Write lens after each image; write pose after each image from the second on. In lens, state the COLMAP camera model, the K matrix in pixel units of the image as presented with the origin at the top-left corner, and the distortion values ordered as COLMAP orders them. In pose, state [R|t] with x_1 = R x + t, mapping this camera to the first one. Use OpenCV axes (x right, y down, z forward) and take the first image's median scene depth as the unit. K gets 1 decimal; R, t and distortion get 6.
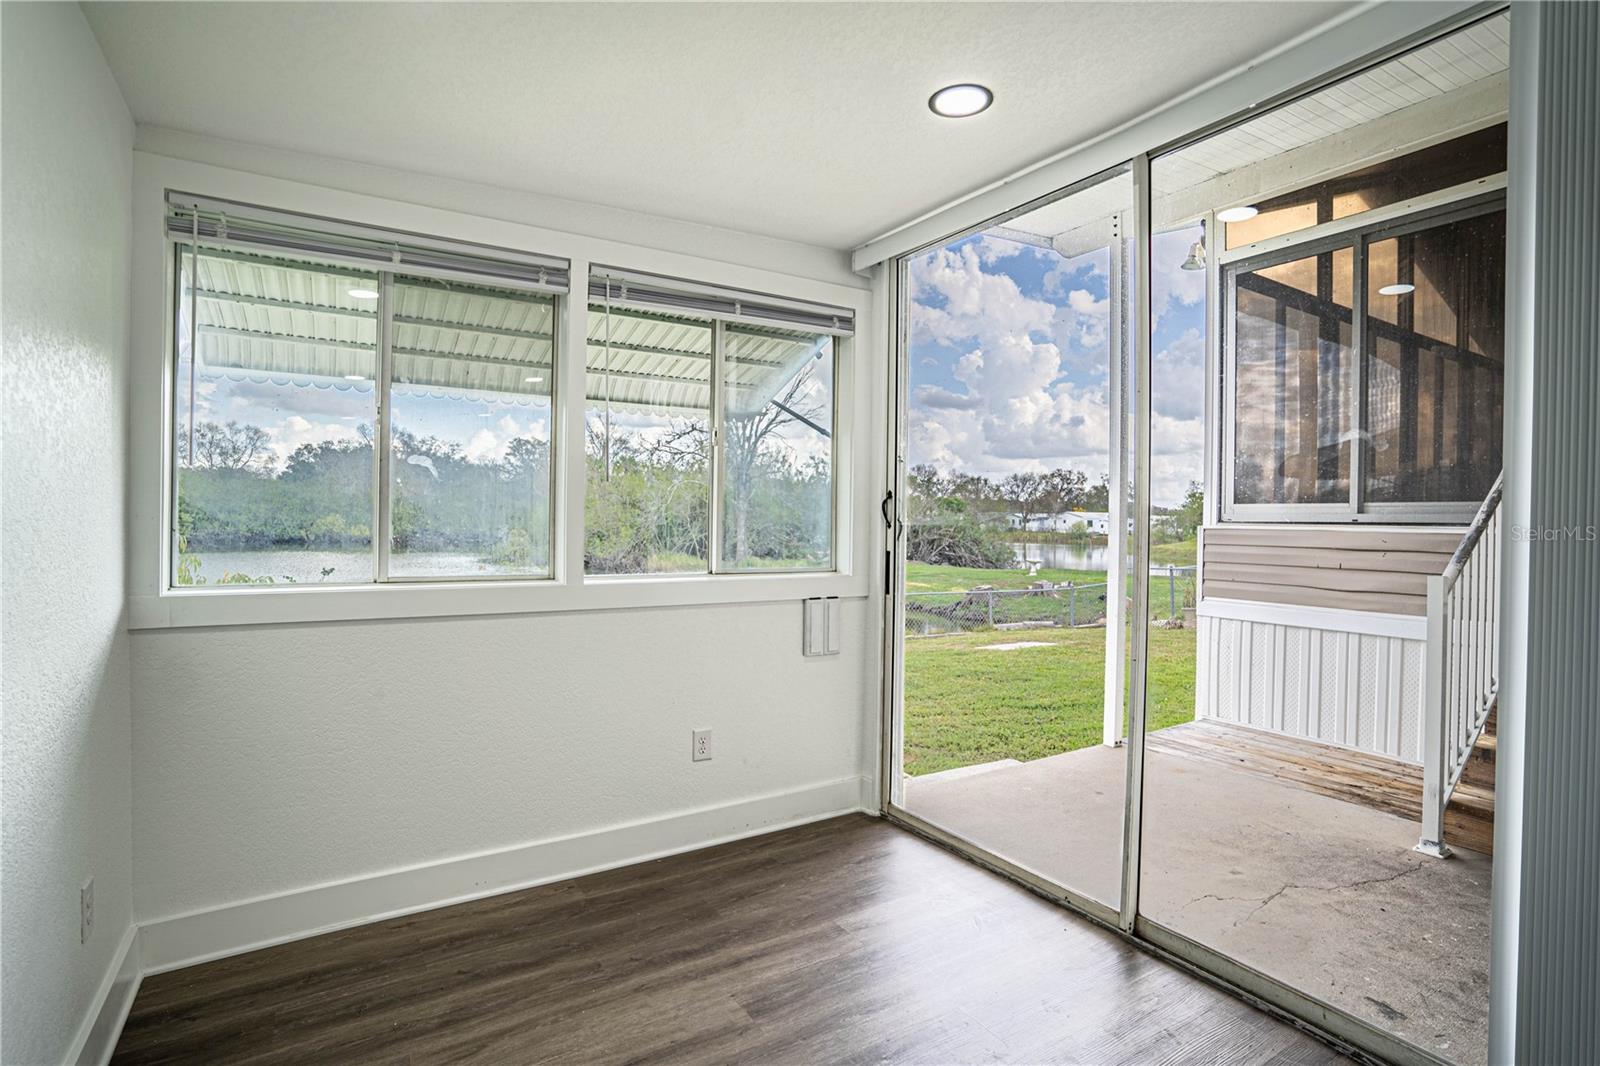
lens RADIAL K [[789.2, 0, 800.0], [0, 789.2, 533.0], [0, 0, 1]] dist [-0.078633, 0.039849]
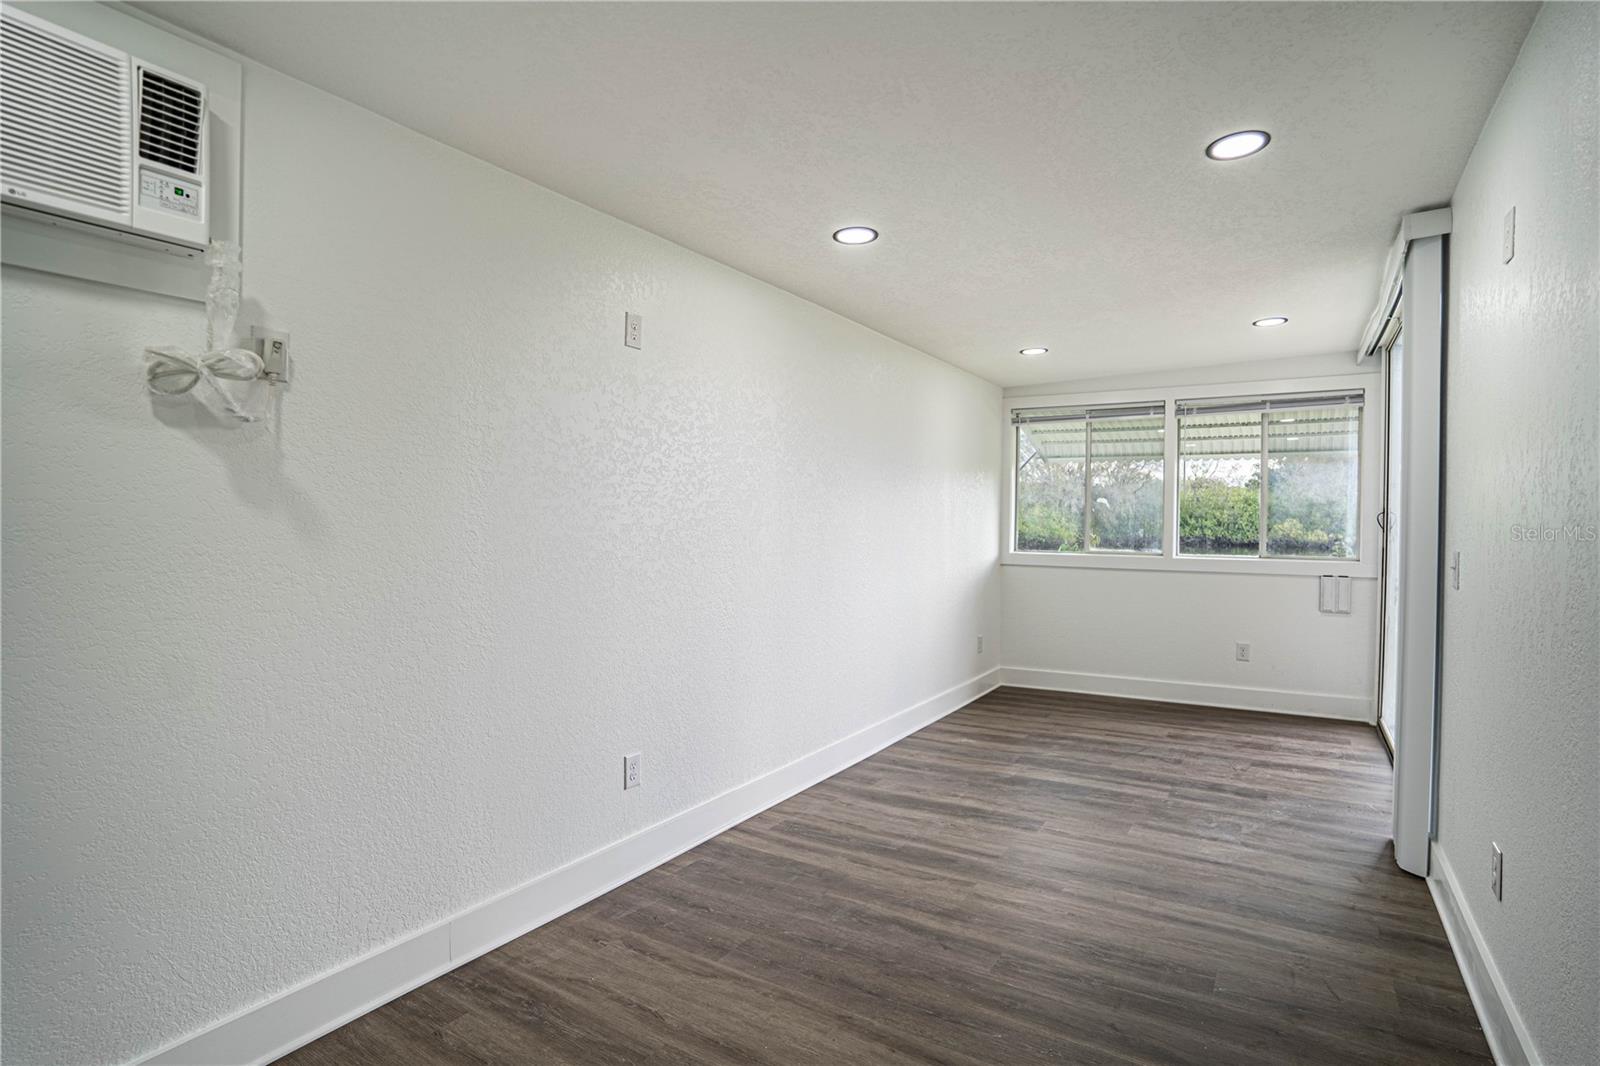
lens RADIAL K [[789.2, 0, 800.0], [0, 789.2, 533.0], [0, 0, 1]] dist [-0.078633, 0.039849]
pose [[0.432145, 0.009368, -0.901756, 0.942364], [-0.015269, 0.999879, 0.003070, 0.007768], [0.901675, 0.012442, 0.432235, -0.624072]]
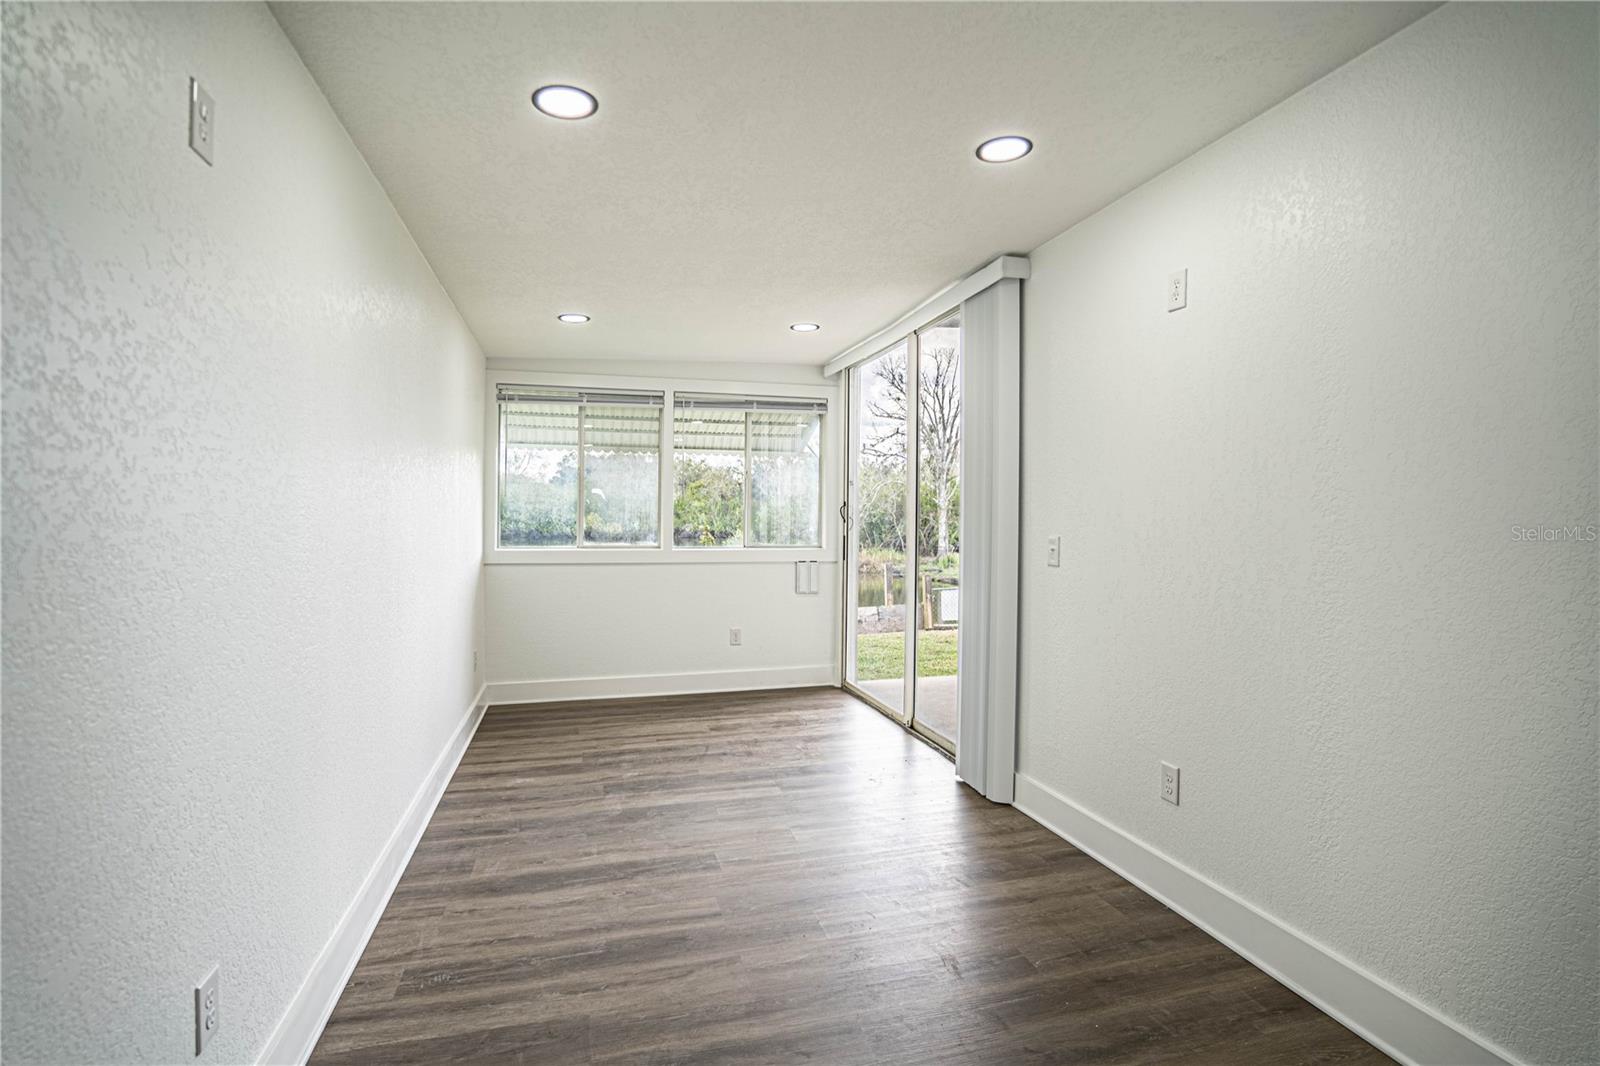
lens RADIAL K [[789.2, 0, 800.0], [0, 789.2, 533.0], [0, 0, 1]] dist [-0.078633, 0.039849]
pose [[0.958789, 0.002637, -0.284107, 0.520052], [-0.001815, 0.999993, 0.003156, 0.011711], [0.284114, -0.002510, 0.958787, -0.720717]]
